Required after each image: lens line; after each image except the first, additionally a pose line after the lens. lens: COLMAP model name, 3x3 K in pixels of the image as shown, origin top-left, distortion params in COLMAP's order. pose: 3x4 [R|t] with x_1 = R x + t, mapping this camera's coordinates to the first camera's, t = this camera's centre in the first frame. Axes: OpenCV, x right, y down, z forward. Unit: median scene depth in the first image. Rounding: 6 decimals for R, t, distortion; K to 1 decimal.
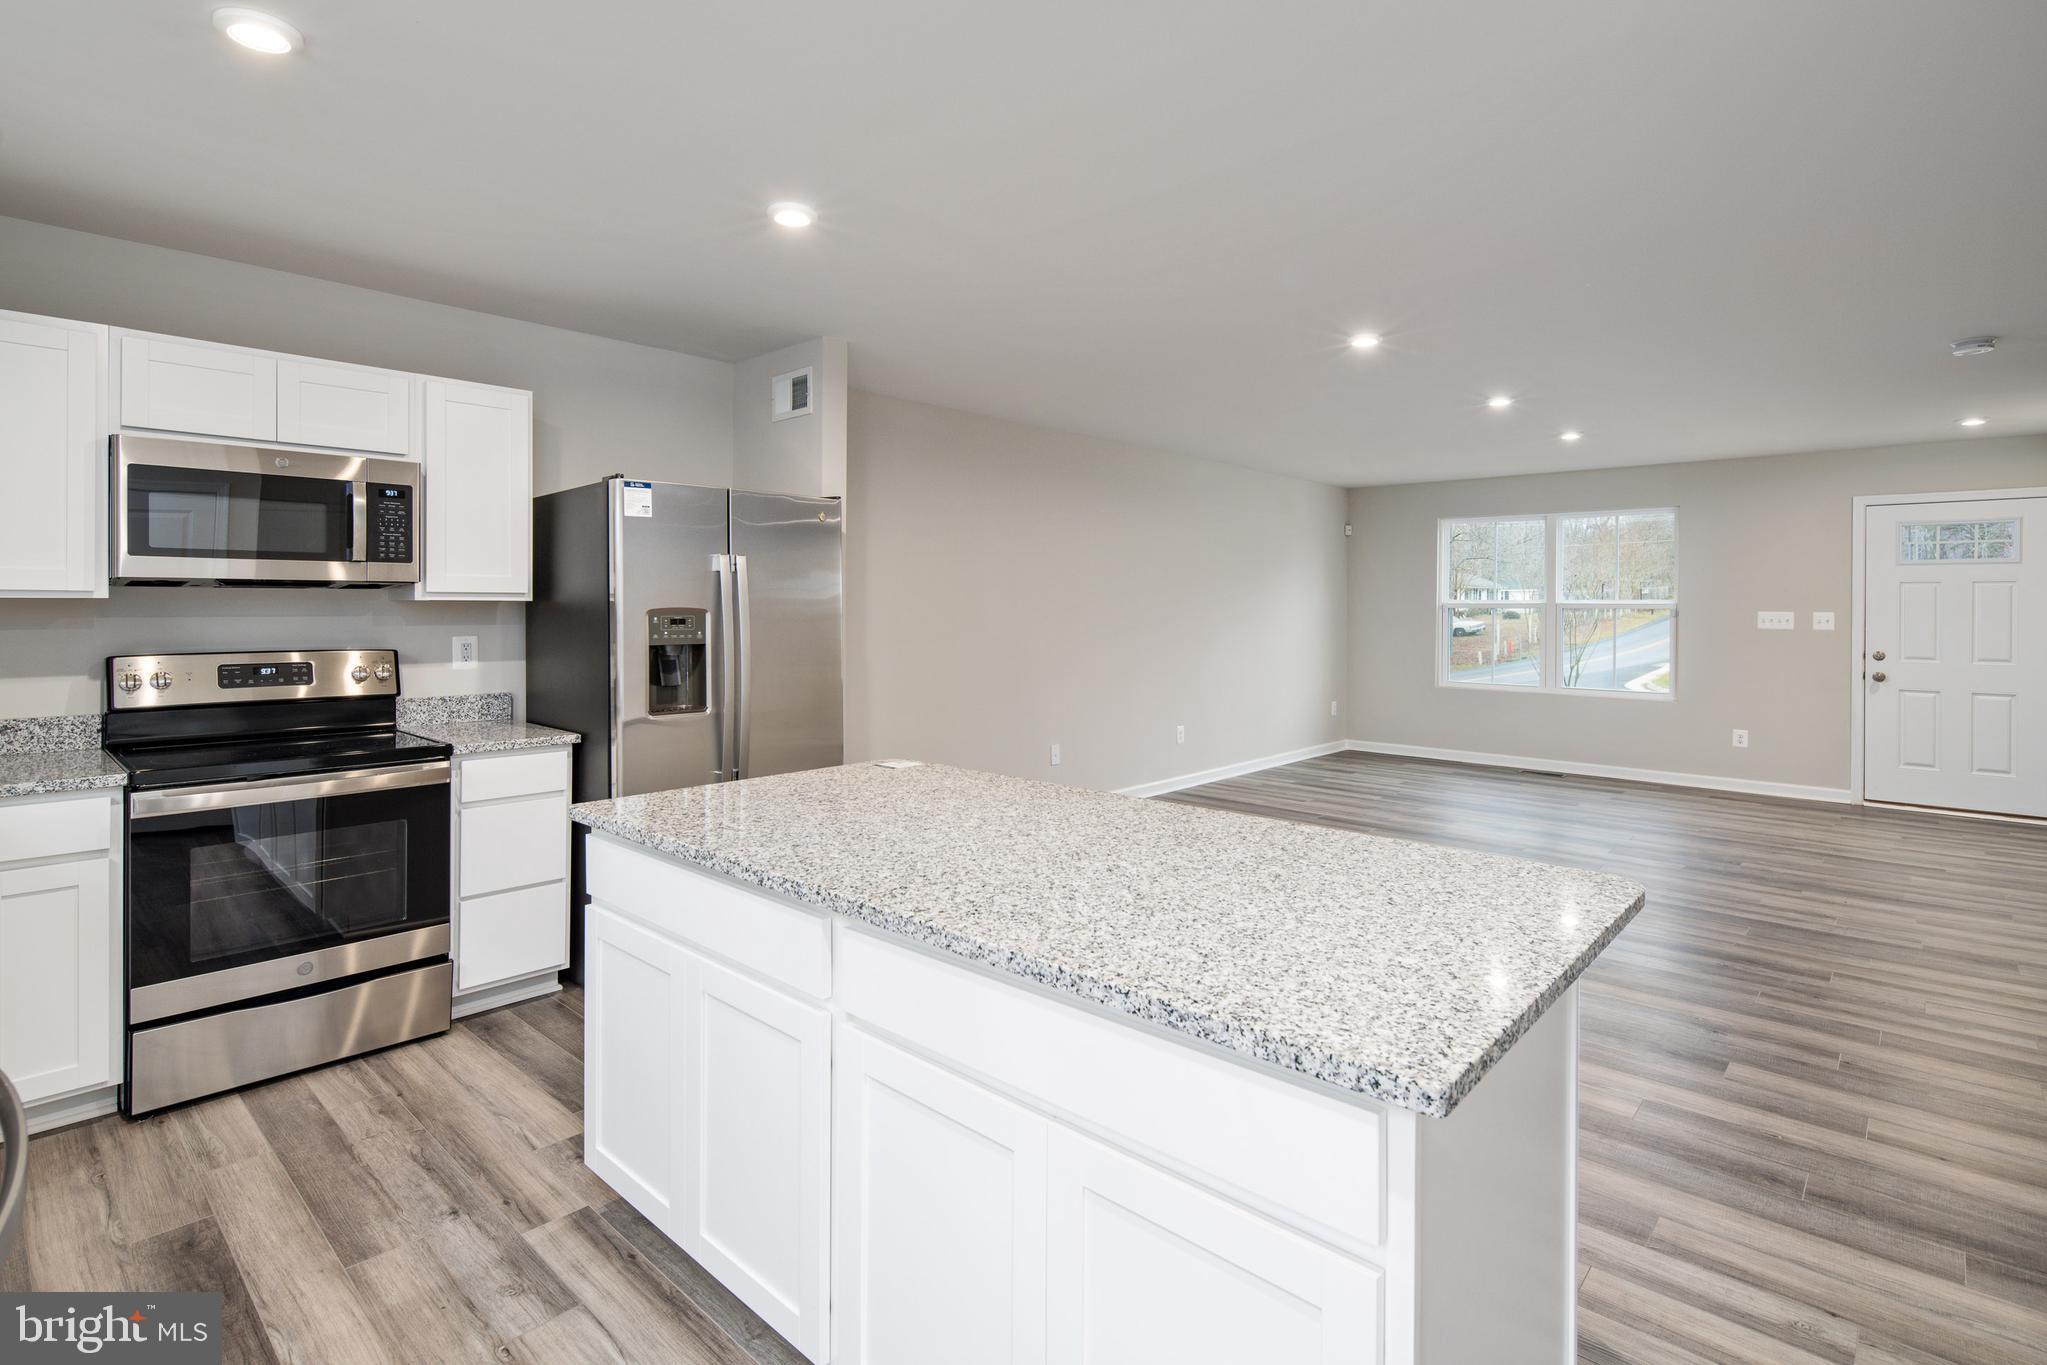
lens RADIAL K [[991.2, 0, 1019.7], [0, 991.2, 609.8], [0, 0, 1]] dist [-0.001590, -0.000846]
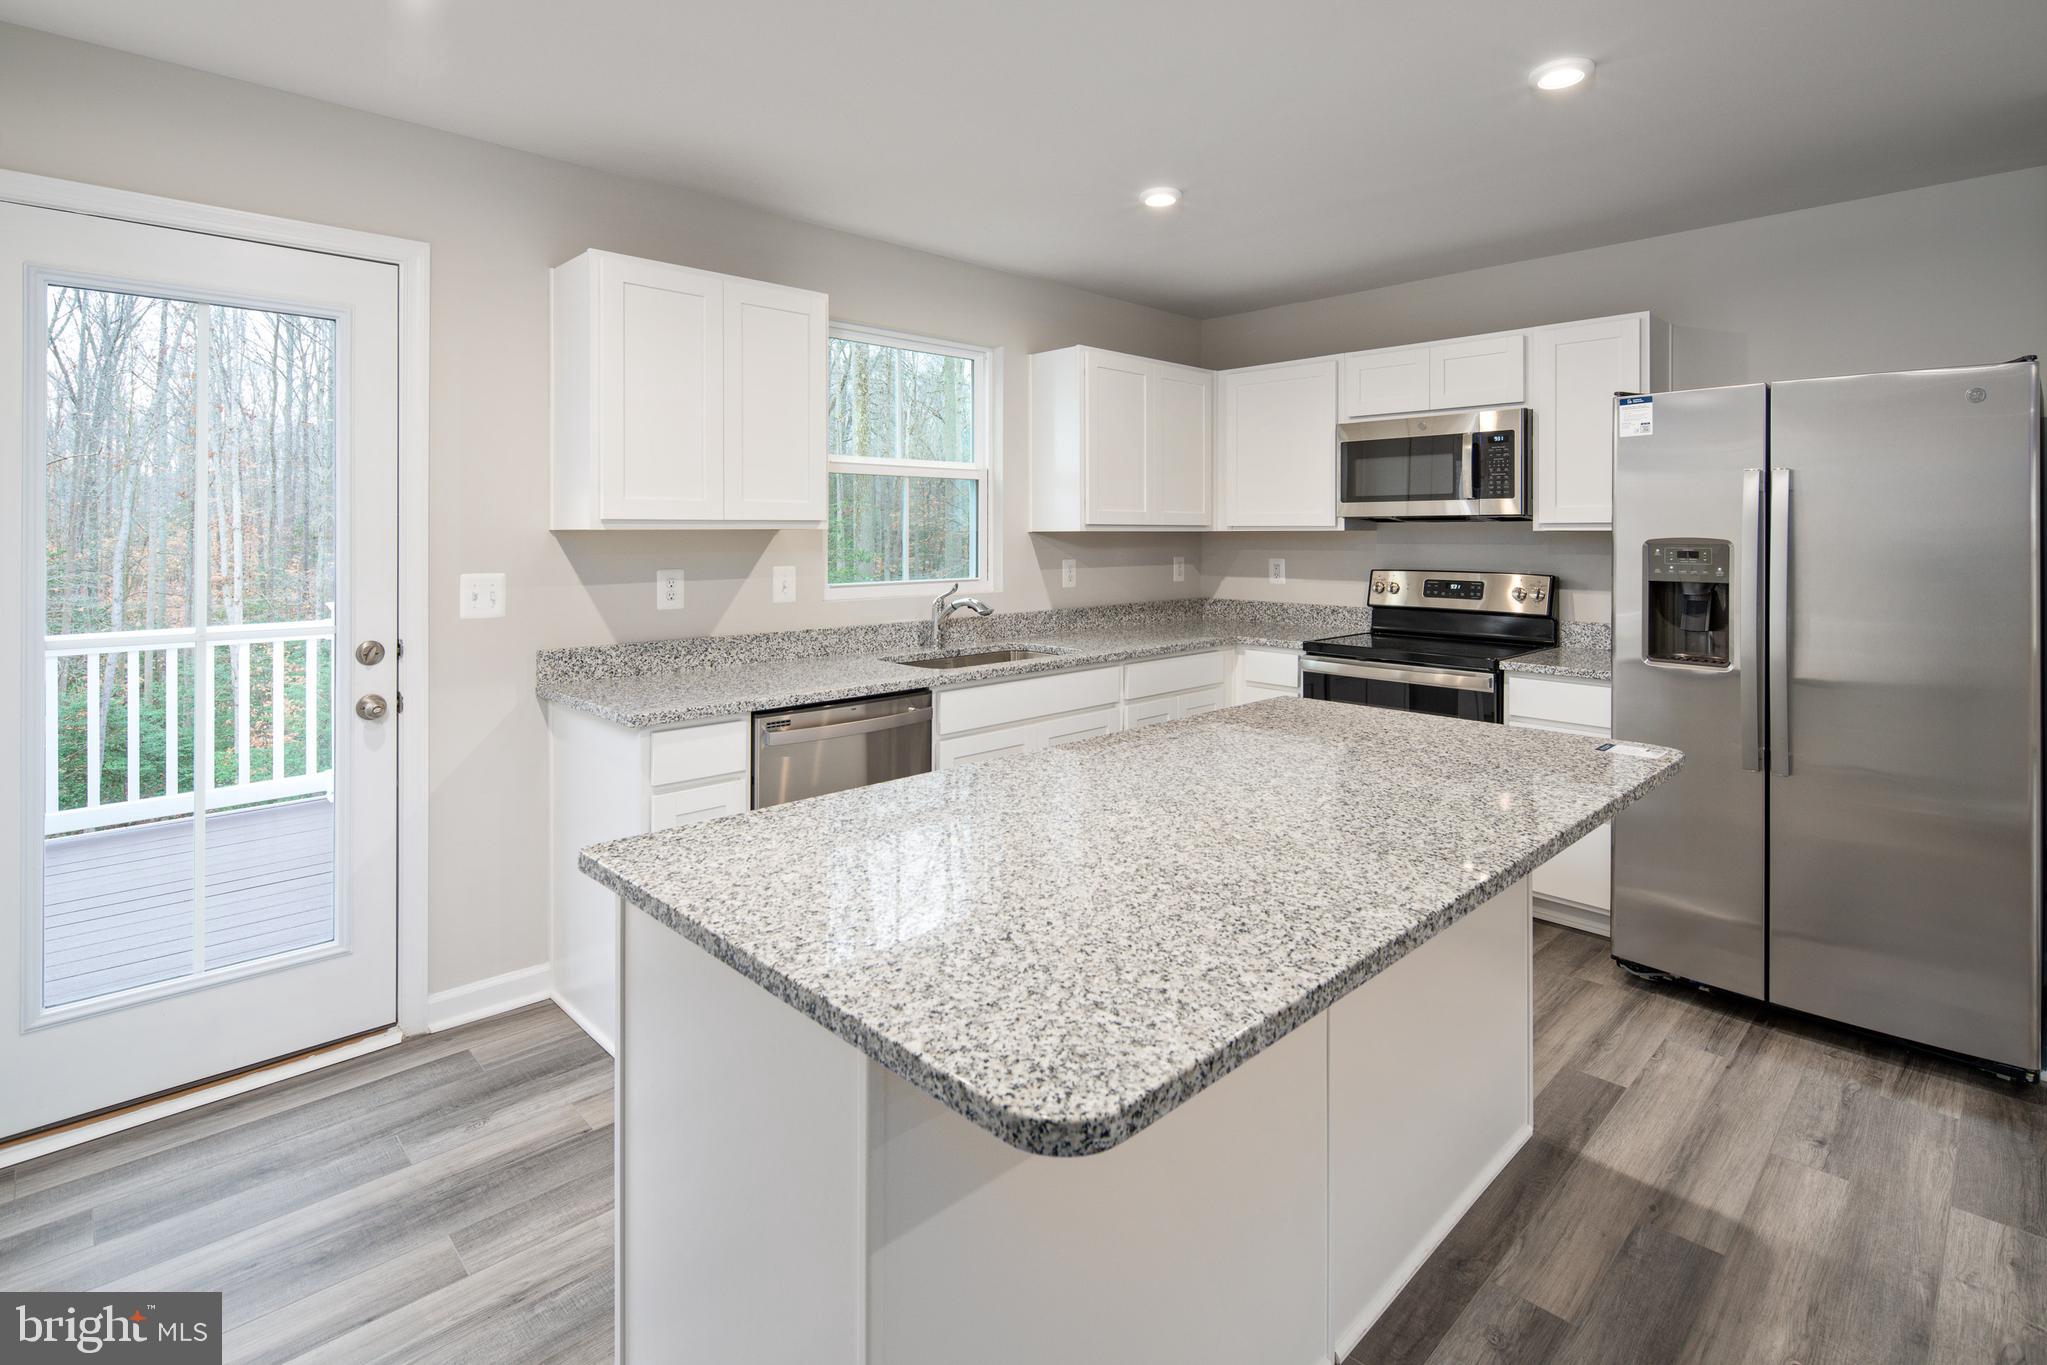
lens RADIAL K [[991.2, 0, 1027.5], [0, 991.2, 524.9], [0, 0, 1]] dist [-0.001590, -0.000846]
pose [[-0.046968, -0.010701, -0.998839, 0.533703], [-0.004366, 0.999935, -0.010507, -0.002266], [0.998887, 0.003867, -0.047012, 0.484605]]
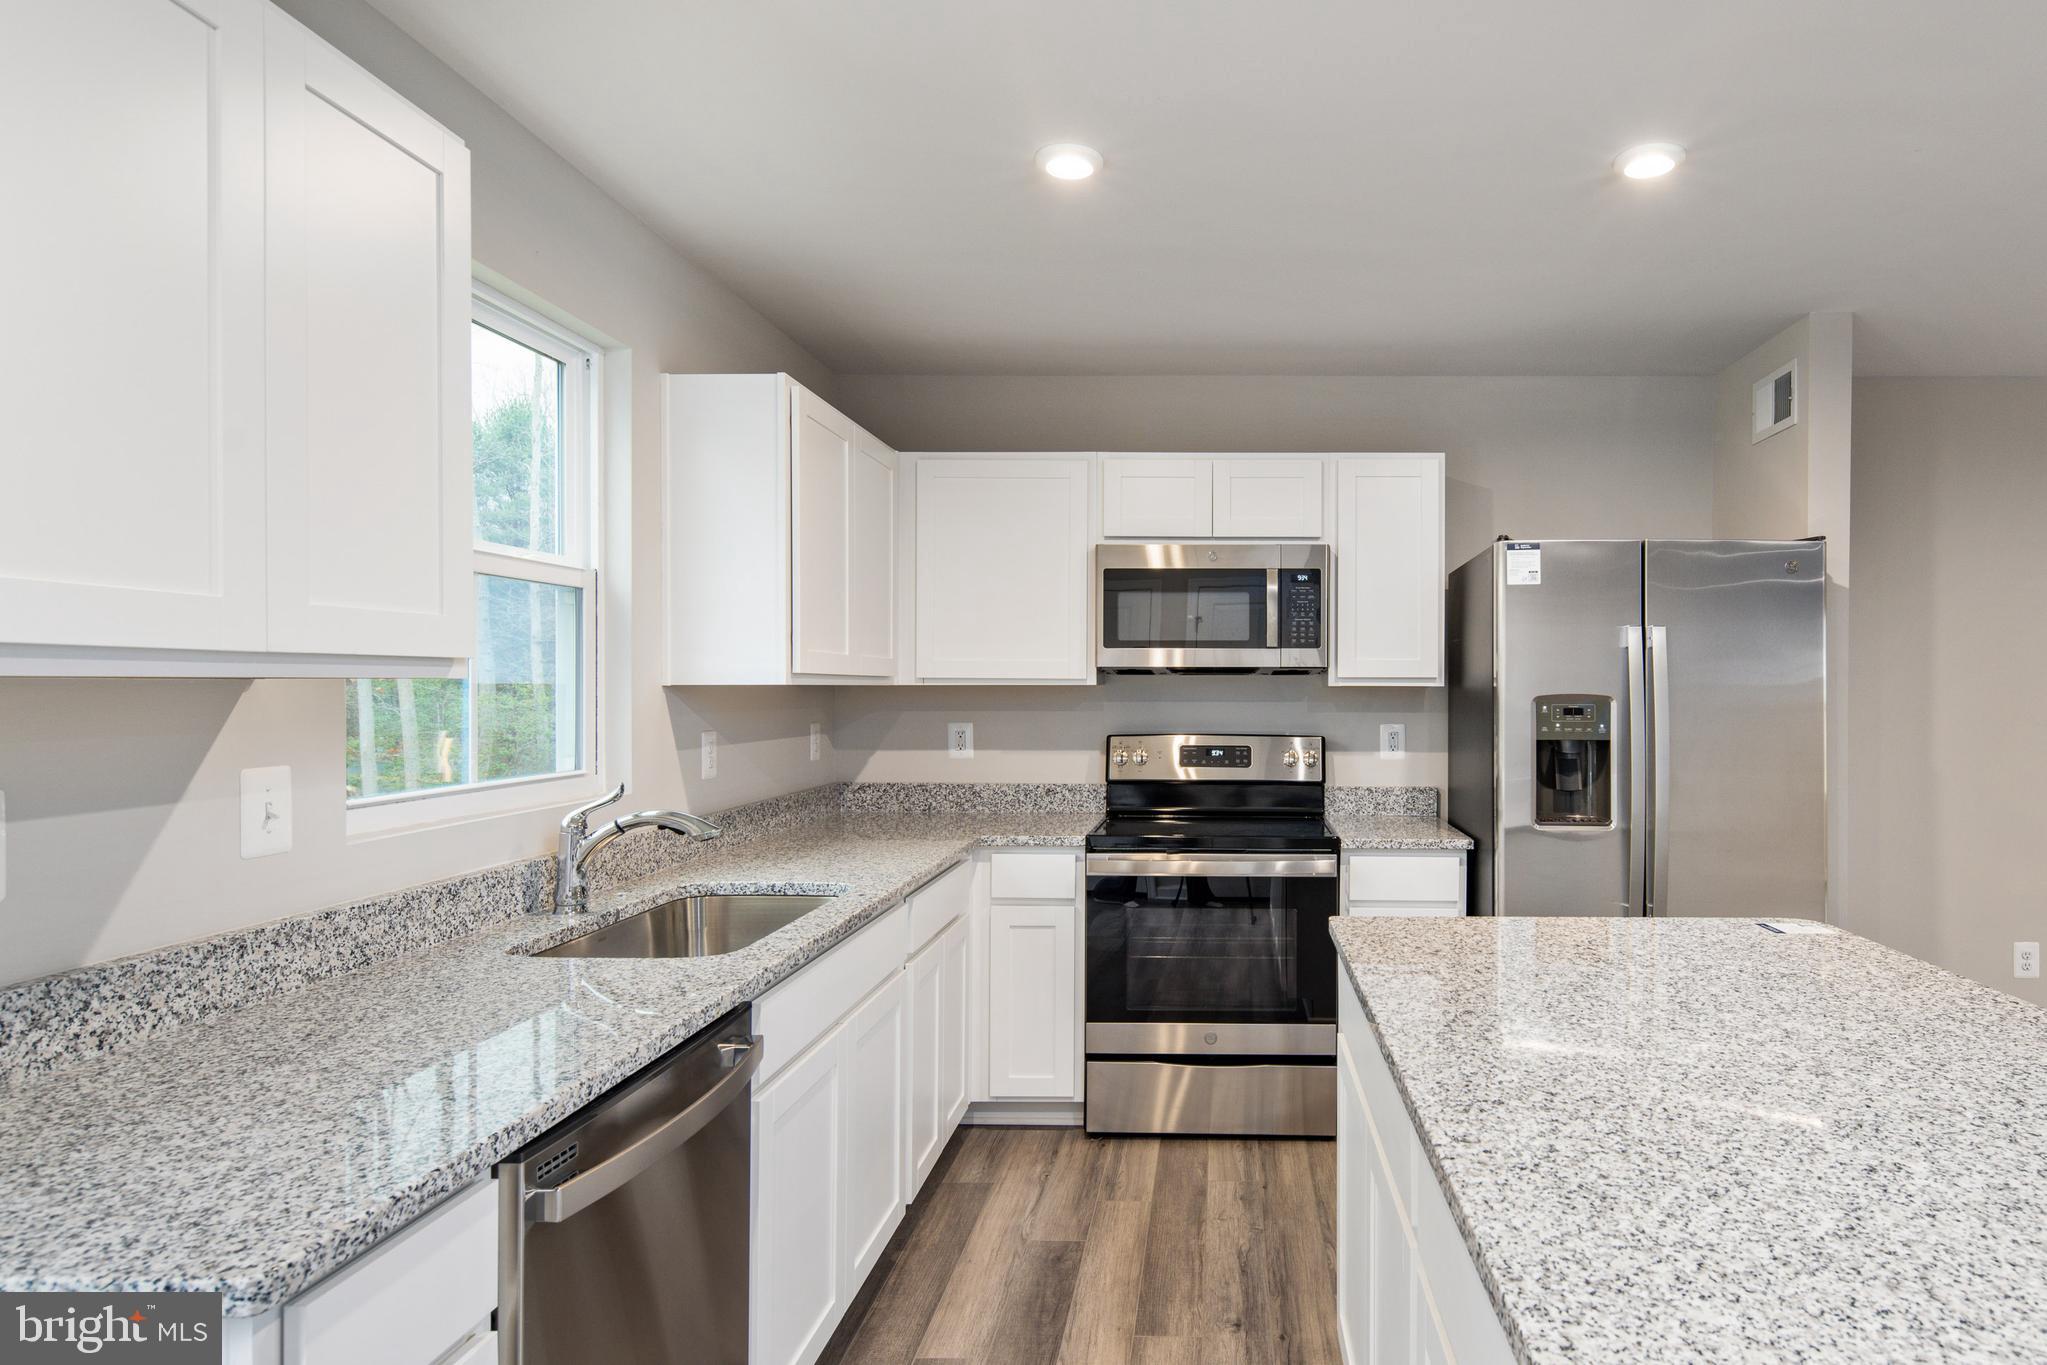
lens RADIAL K [[1167.7, 0, 1217.5], [0, 1167.7, 696.8], [0, 0, 1]] dist [0.010317, -0.006075]
pose [[0.675343, 0.003467, -0.737495, 0.163188], [-0.002894, 0.999994, 0.002050, -0.001117], [0.737498, 0.000750, 0.675349, 0.143918]]
